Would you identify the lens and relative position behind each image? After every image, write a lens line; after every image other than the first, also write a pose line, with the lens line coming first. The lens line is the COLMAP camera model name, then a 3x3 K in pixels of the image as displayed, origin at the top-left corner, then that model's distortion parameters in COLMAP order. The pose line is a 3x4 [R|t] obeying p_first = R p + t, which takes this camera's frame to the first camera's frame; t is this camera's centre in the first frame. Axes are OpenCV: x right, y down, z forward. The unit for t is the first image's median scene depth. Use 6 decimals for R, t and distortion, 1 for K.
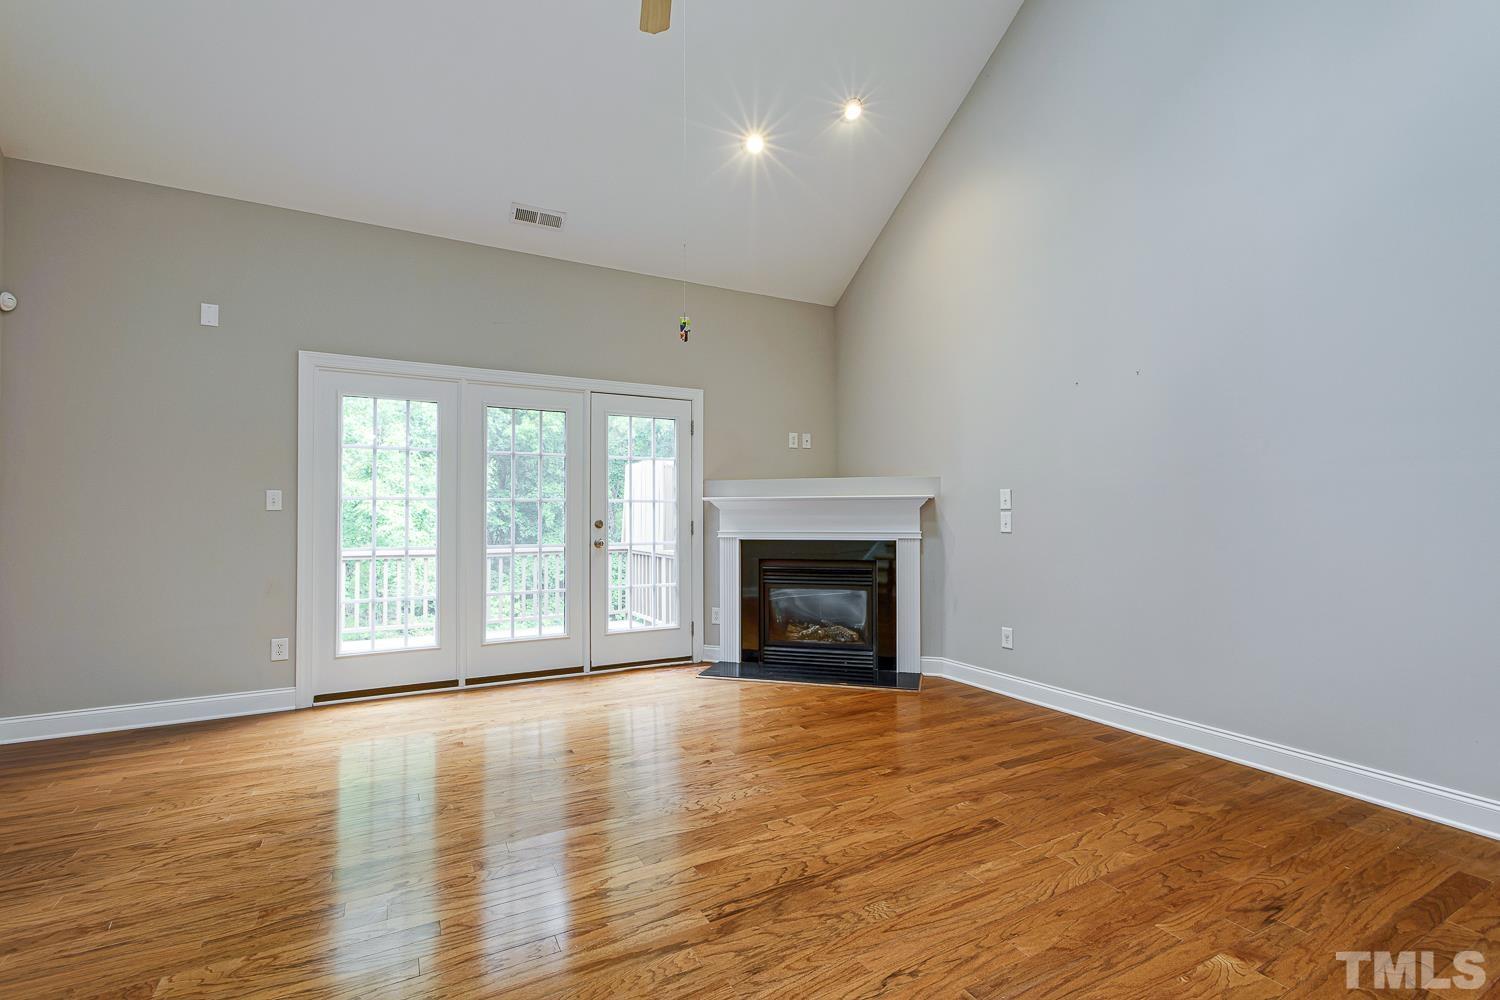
lens RADIAL K [[669.3, 0, 741.9], [0, 669.3, 505.0], [0, 0, 1]] dist [-0.006636, 0.004625]
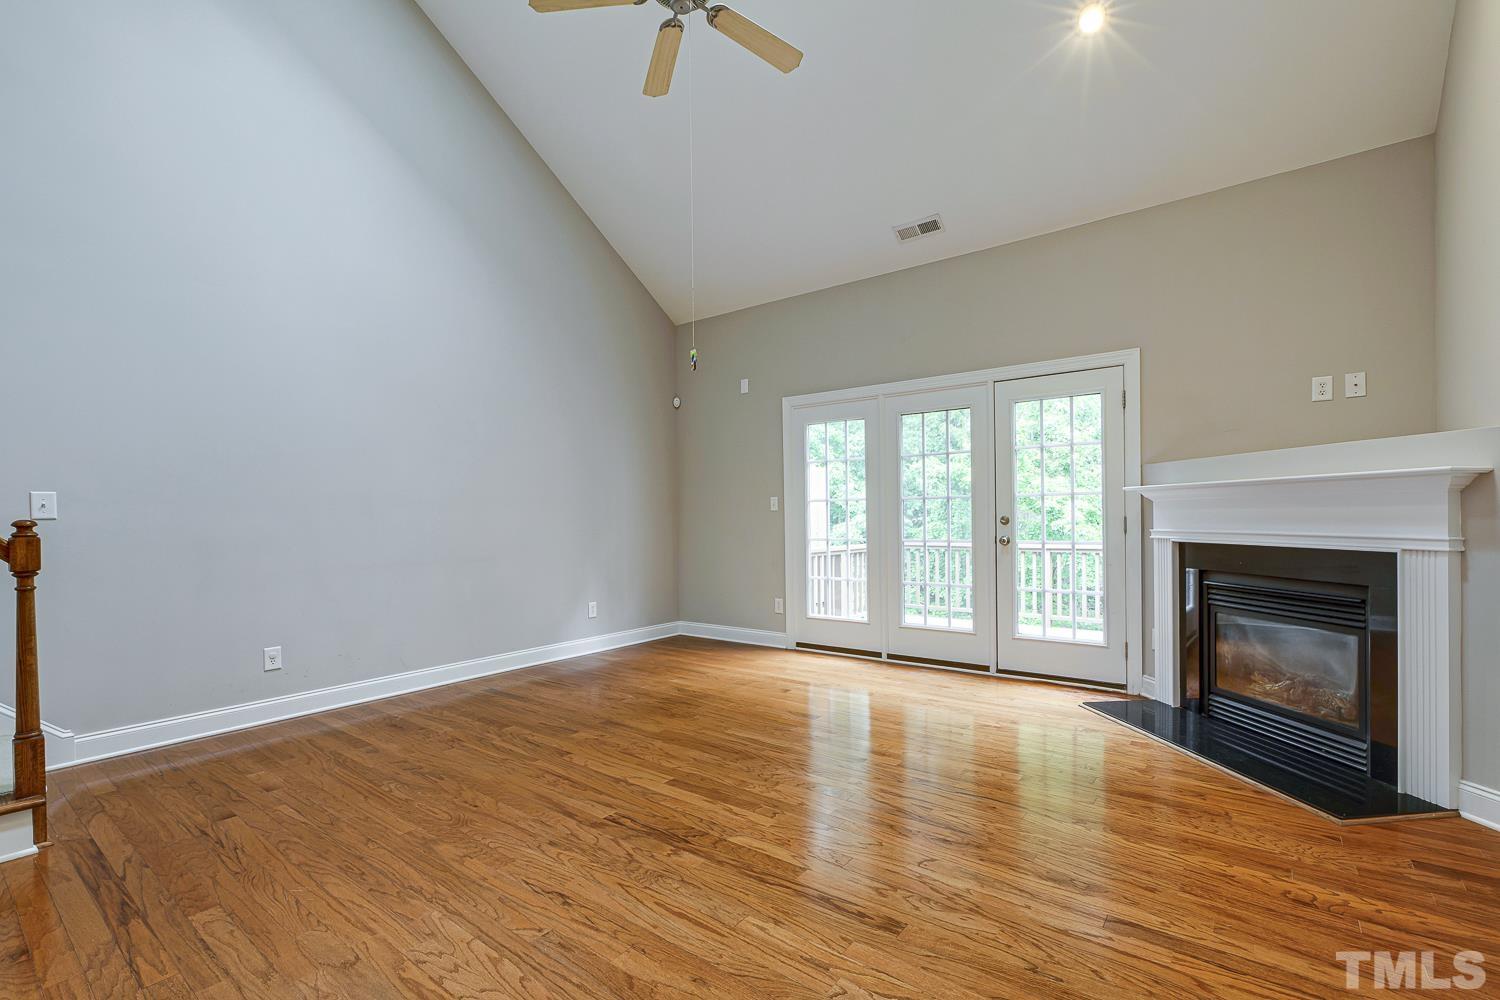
lens RADIAL K [[669.3, 0, 752.9], [0, 669.3, 520.8], [0, 0, 1]] dist [-0.006636, 0.004625]
pose [[0.403388, 0.003249, -0.915023, 0.522907], [0.027245, 0.999508, 0.015560, 0.004478], [0.914623, -0.031206, 0.403101, 0.300643]]
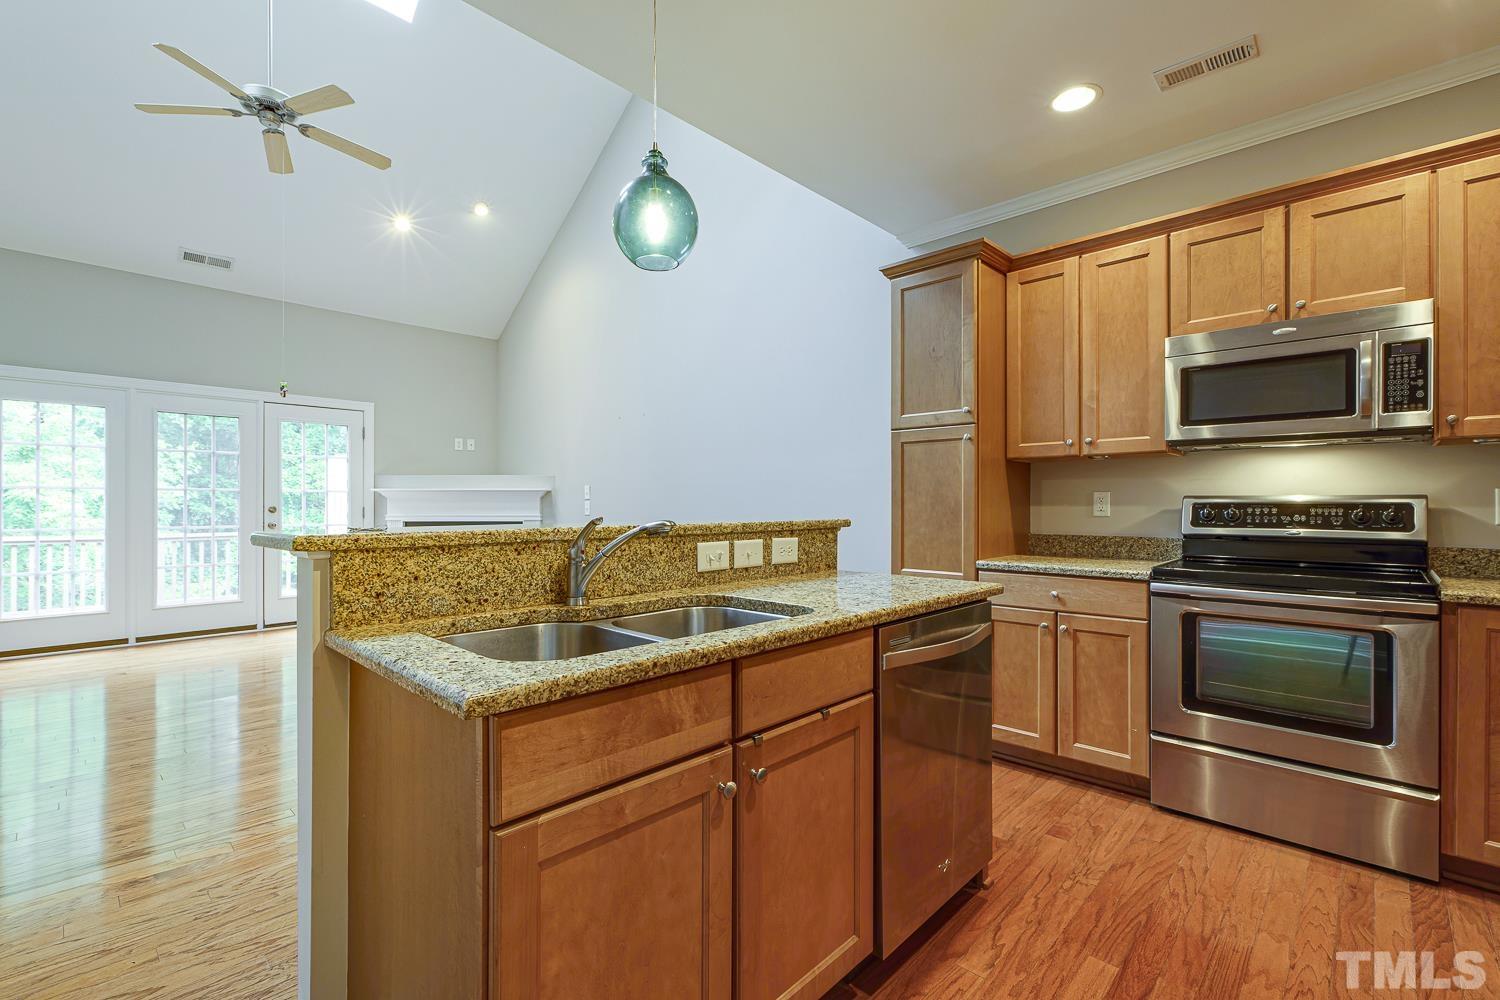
lens RADIAL K [[669.3, 0, 756.2], [0, 669.3, 507.2], [0, 0, 1]] dist [-0.006636, 0.004625]
pose [[0.947418, 0.001836, 0.319992, 0.244439], [-0.008508, 0.999775, 0.019453, -0.007539], [-0.319885, -0.021153, 0.947220, -0.464188]]
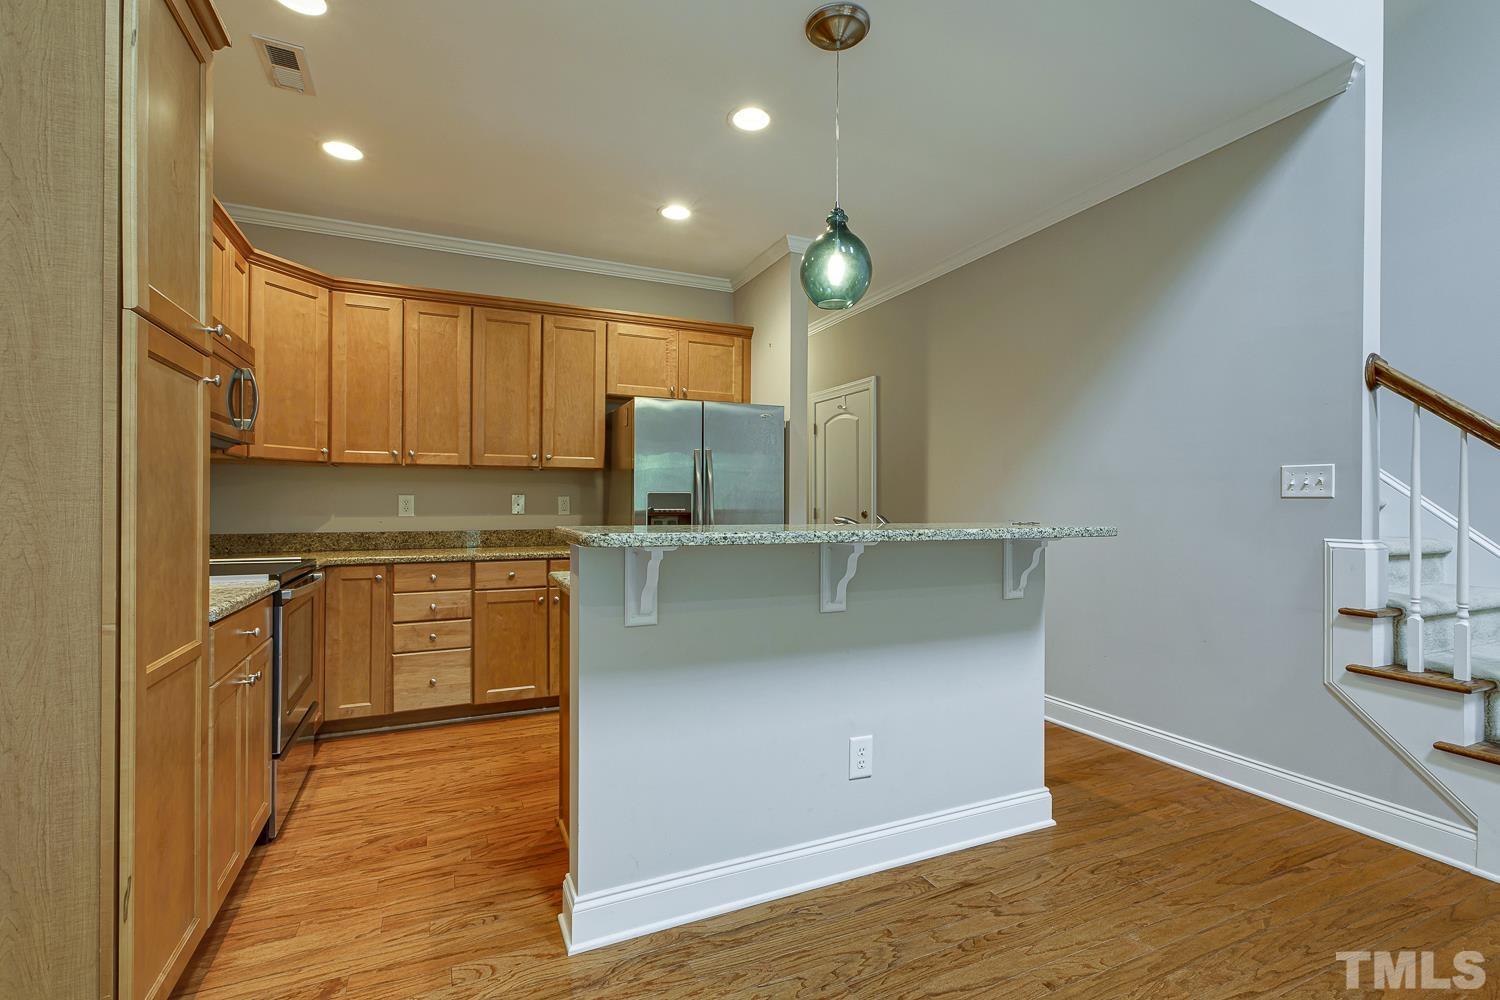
lens RADIAL K [[669.3, 0, 741.4], [0, 669.3, 513.1], [0, 0, 1]] dist [-0.006636, 0.004625]
pose [[-0.997552, -0.001198, 0.069922, 0.349410], [-0.001480, 0.999991, -0.003969, 0.005220], [-0.069917, -0.004063, -0.997545, 0.405190]]
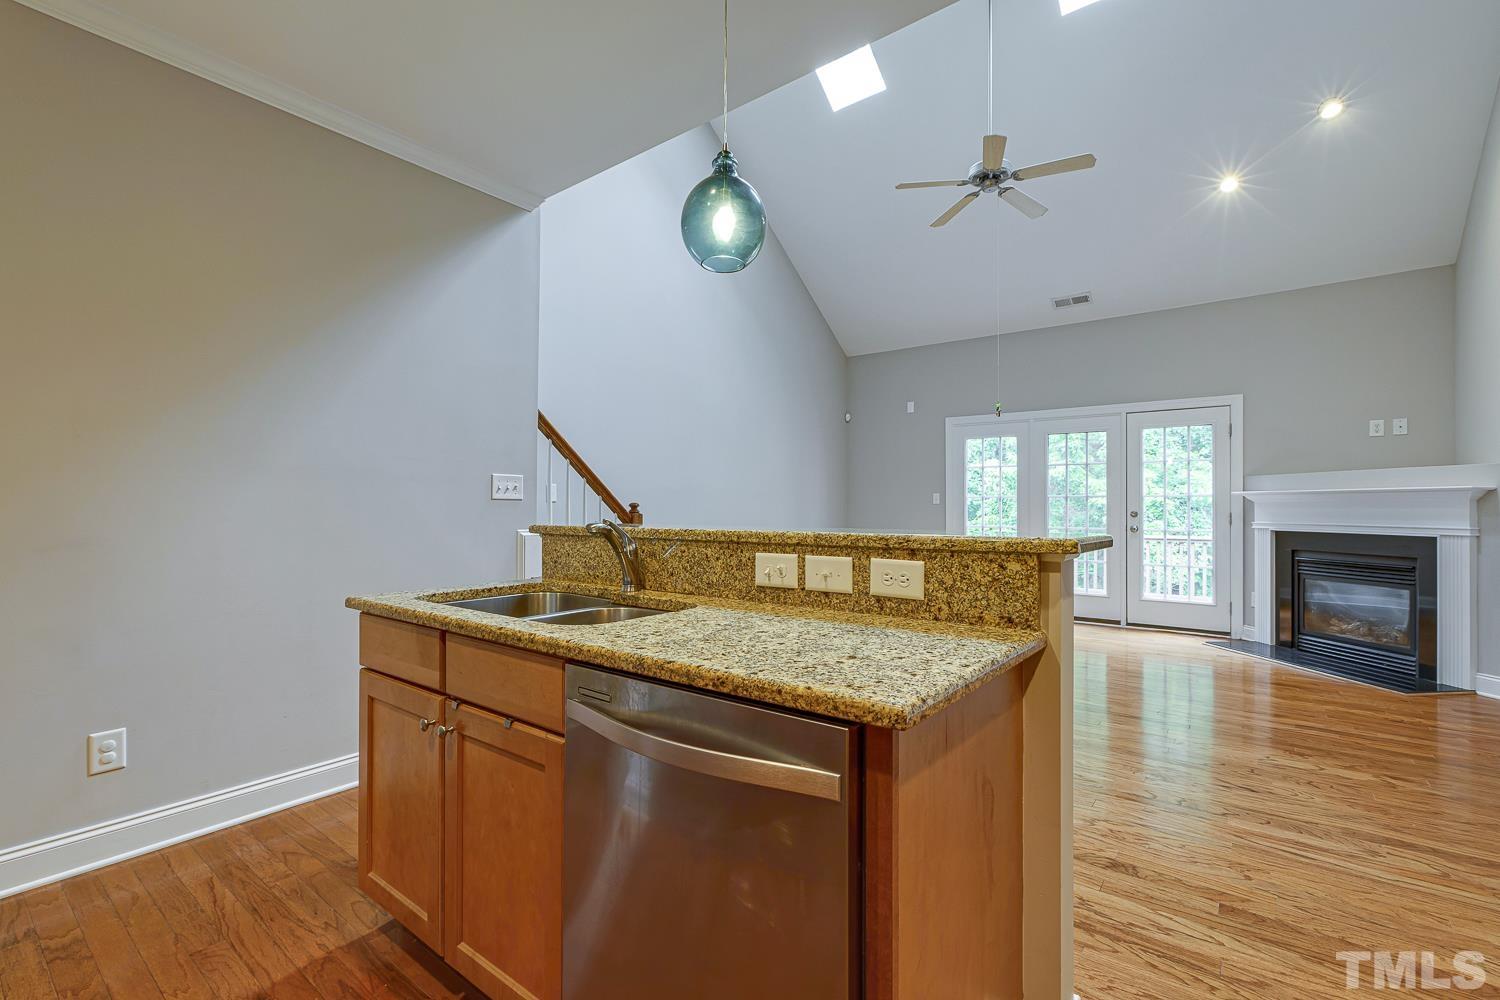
lens RADIAL K [[669.3, 0, 747.7], [0, 669.3, 503.5], [0, 0, 1]] dist [-0.006636, 0.004625]
pose [[0.410119, -0.001687, -0.912030, 0.676779], [0.011467, 0.999929, 0.003307, -0.005499], [0.911960, -0.011814, 0.410109, -0.217554]]
